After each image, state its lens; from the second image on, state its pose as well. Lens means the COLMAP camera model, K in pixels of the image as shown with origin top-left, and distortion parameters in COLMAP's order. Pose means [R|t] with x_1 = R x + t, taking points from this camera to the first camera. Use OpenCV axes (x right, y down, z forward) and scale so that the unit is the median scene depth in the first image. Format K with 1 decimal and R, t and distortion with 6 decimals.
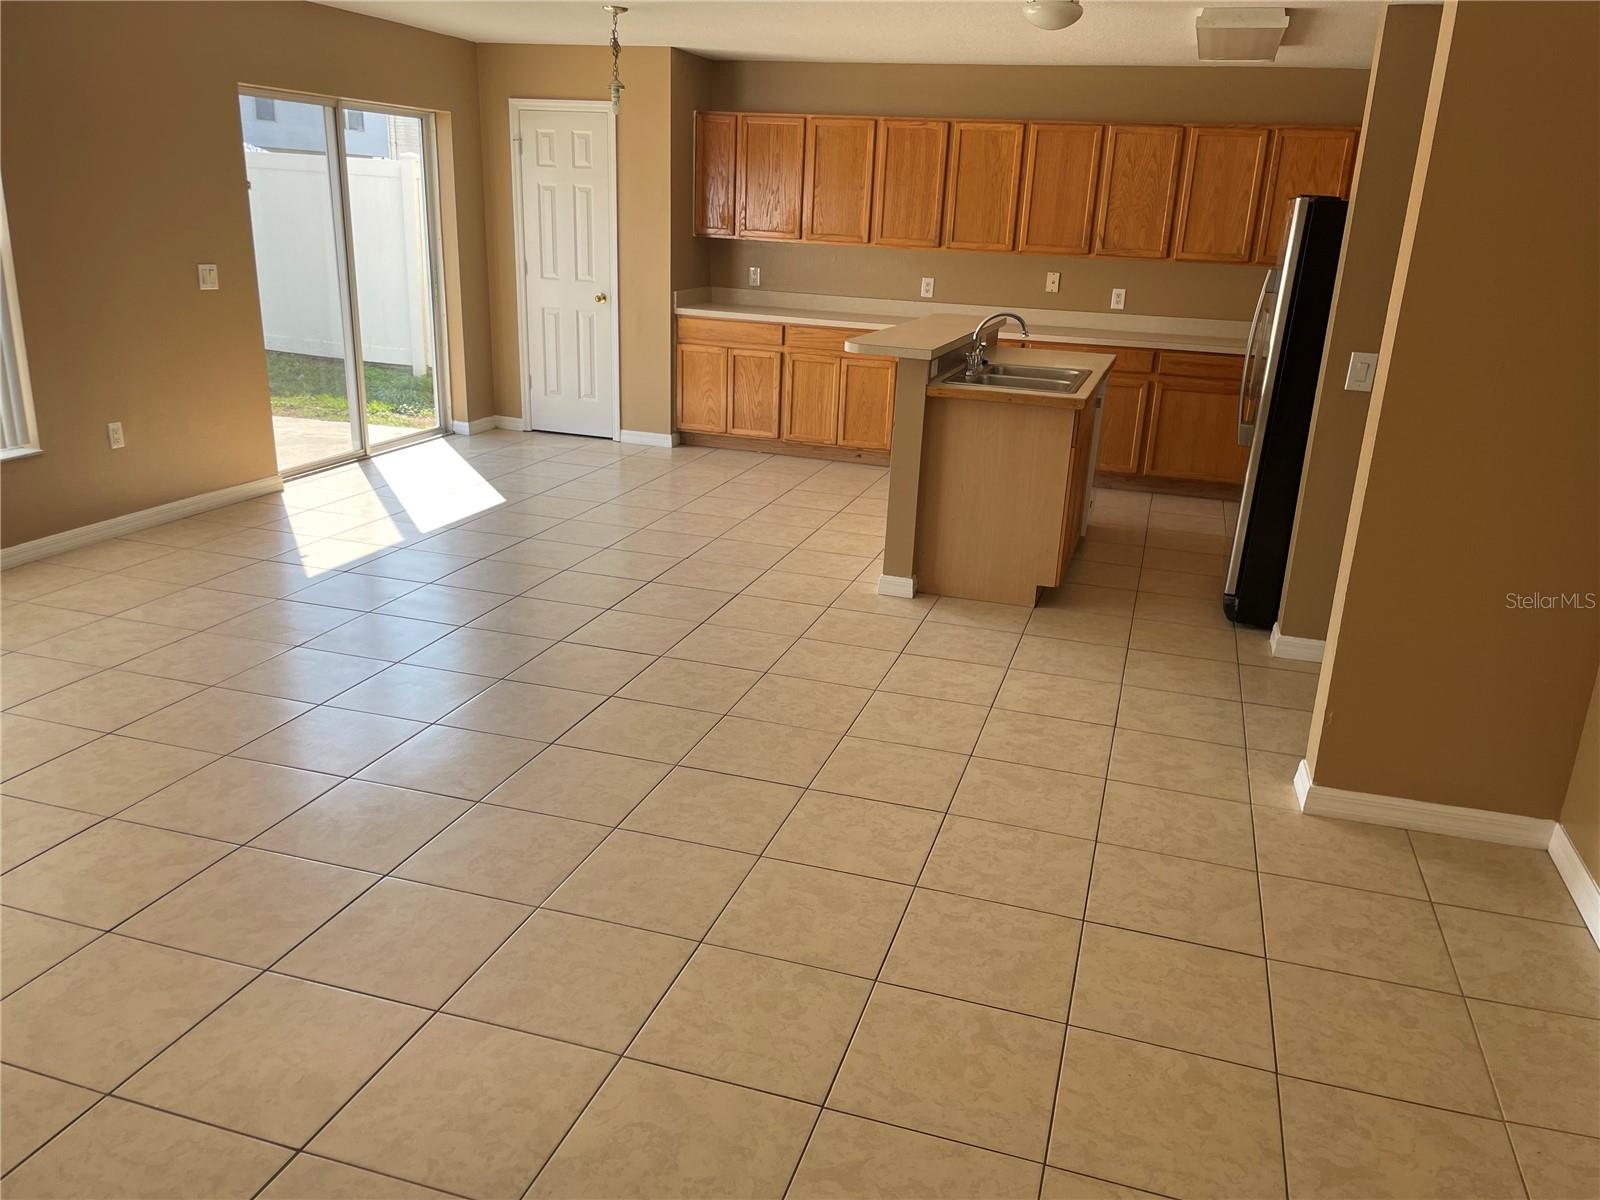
lens RADIAL K [[1224.2, 0, 805.7], [0, 1224.2, 600.9], [0, 0, 1]] dist [0.053410, -0.035417]
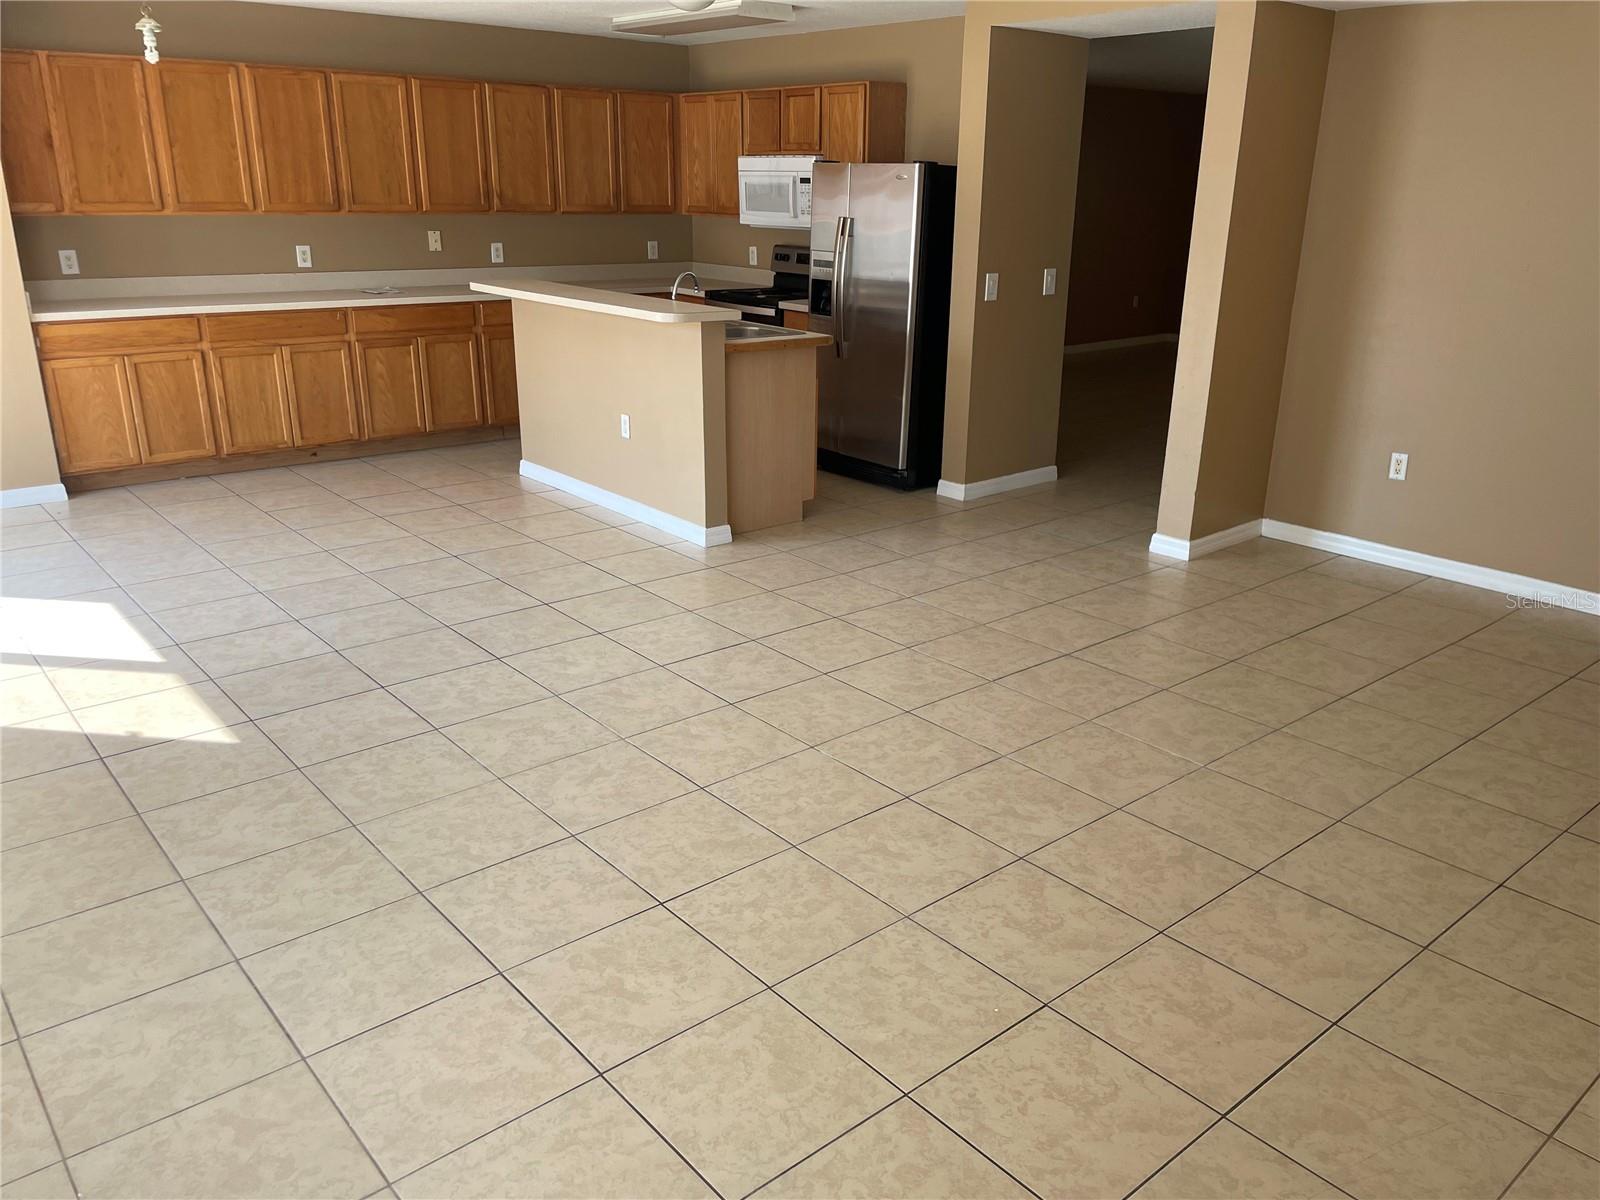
lens RADIAL K [[1224.2, 0, 808.2], [0, 1224.2, 605.9], [0, 0, 1]] dist [0.053410, -0.035417]
pose [[0.536266, -0.313229, 0.783777, -0.573665], [0.265007, 0.944119, 0.195989, -0.109916], [-0.801368, 0.102604, 0.589307, 0.233484]]
